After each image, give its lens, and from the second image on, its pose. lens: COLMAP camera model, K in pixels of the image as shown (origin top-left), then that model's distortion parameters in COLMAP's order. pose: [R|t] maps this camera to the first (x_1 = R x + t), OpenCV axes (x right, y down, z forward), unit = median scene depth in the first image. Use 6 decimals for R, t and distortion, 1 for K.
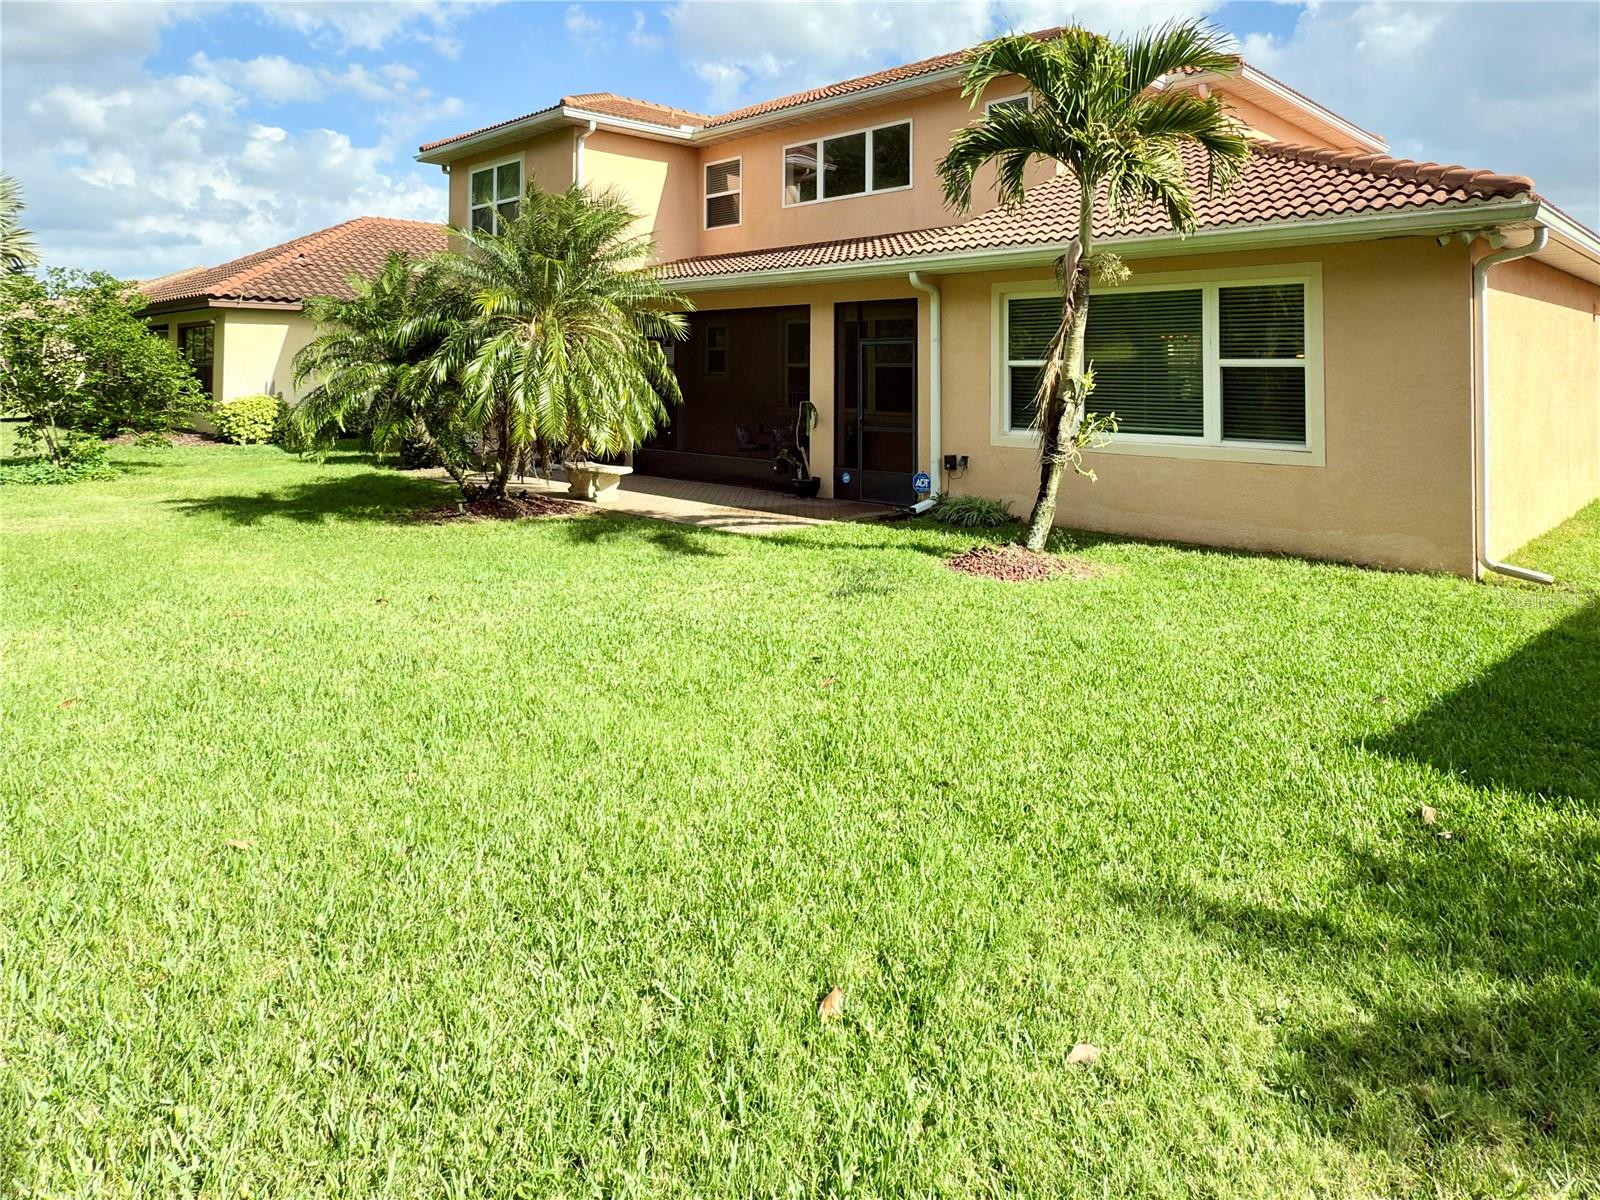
lens RADIAL K [[634.1, 0, 800.6], [0, 634.1, 596.1], [0, 0, 1]] dist [-0.003155, 0.000753]
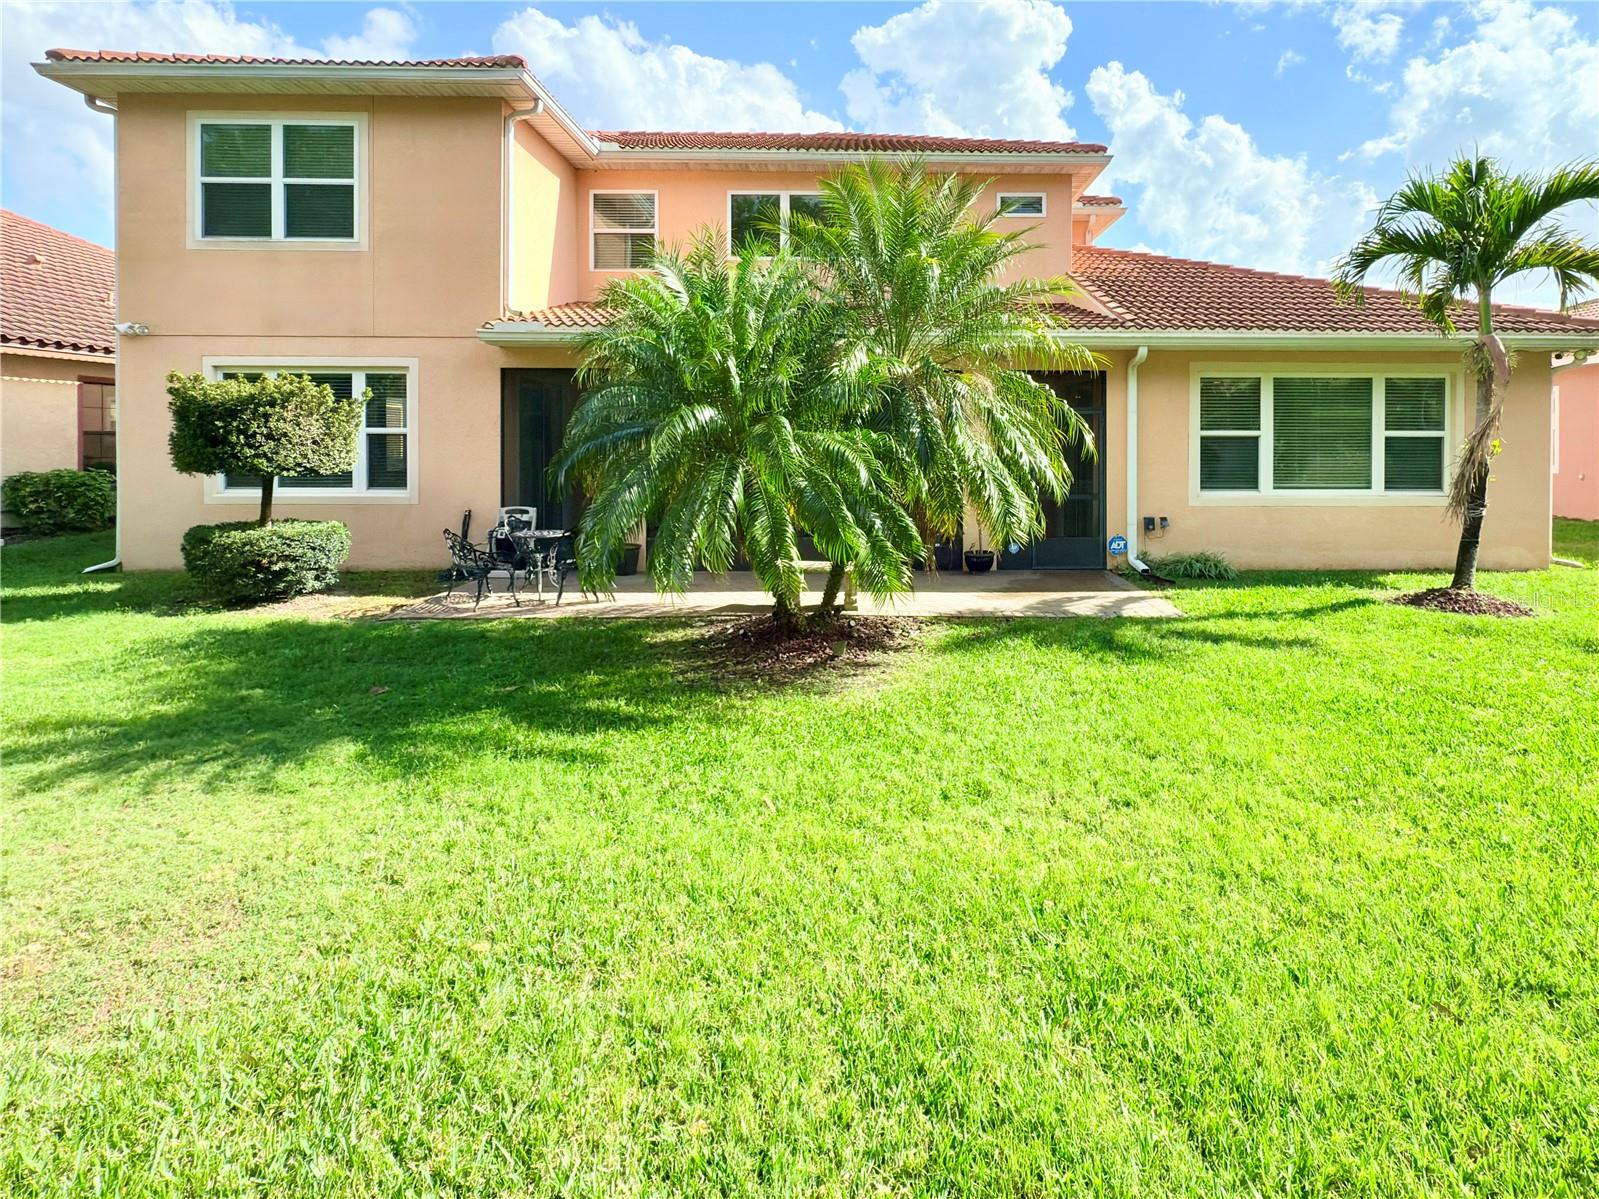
lens RADIAL K [[633.7, 0, 799.7], [0, 633.7, 603.0], [0, 0, 1]] dist [-0.003155, 0.000753]
pose [[0.829548, -0.140990, 0.540345, -0.886792], [0.184210, 0.982531, -0.026434, -0.172746], [-0.527179, 0.121465, 0.841028, 0.472439]]
